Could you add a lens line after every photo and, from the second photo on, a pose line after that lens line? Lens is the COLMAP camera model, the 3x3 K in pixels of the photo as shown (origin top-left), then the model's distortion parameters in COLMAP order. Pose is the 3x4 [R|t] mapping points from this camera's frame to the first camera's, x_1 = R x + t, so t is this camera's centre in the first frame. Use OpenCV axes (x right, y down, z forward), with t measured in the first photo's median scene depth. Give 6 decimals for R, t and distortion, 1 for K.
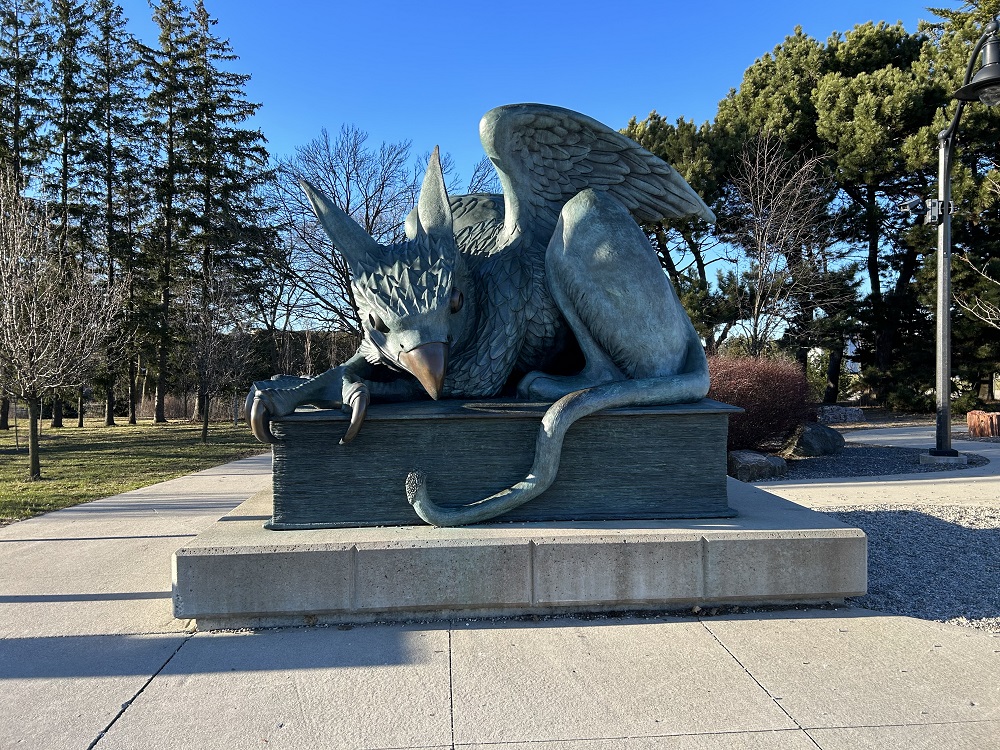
lens RADIAL K [[768.4, 0, 500.0], [0, 768.4, 375.0], [0, 0, 1]] dist [-0.006484, 0.066509]
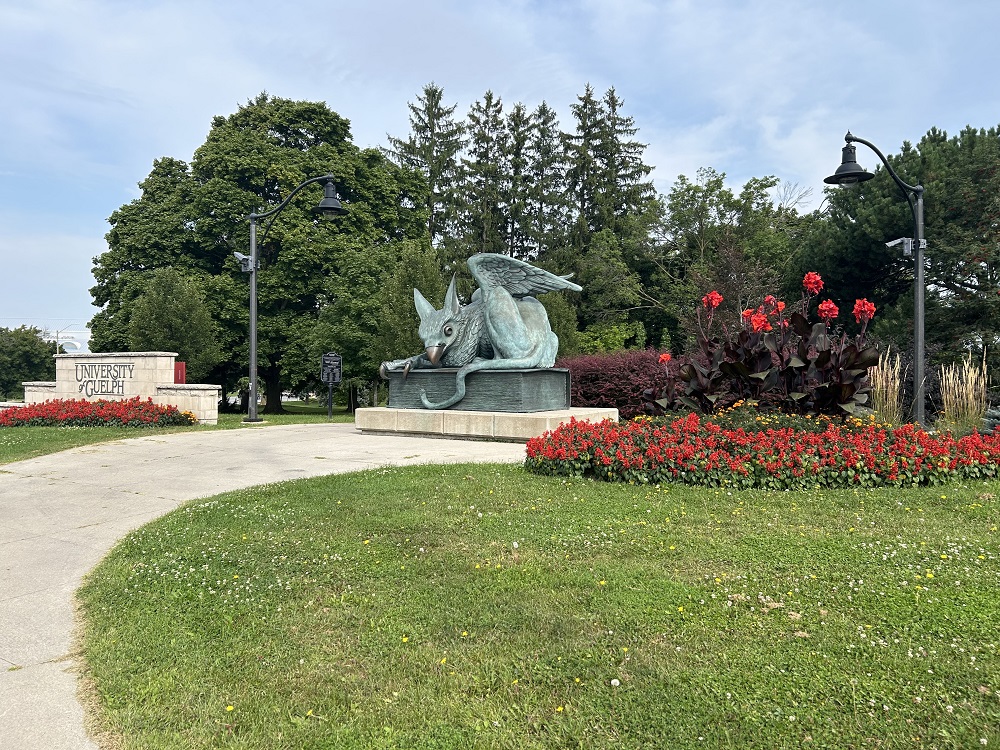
lens RADIAL K [[768.4, 0, 500.0], [0, 768.4, 375.0], [0, 0, 1]] dist [-0.006484, 0.066509]
pose [[0.809451, 0.016839, -0.586946, 0.252668], [-0.026020, 0.999635, -0.007204, 0.011394], [0.586611, 0.021104, 0.809594, -0.164861]]
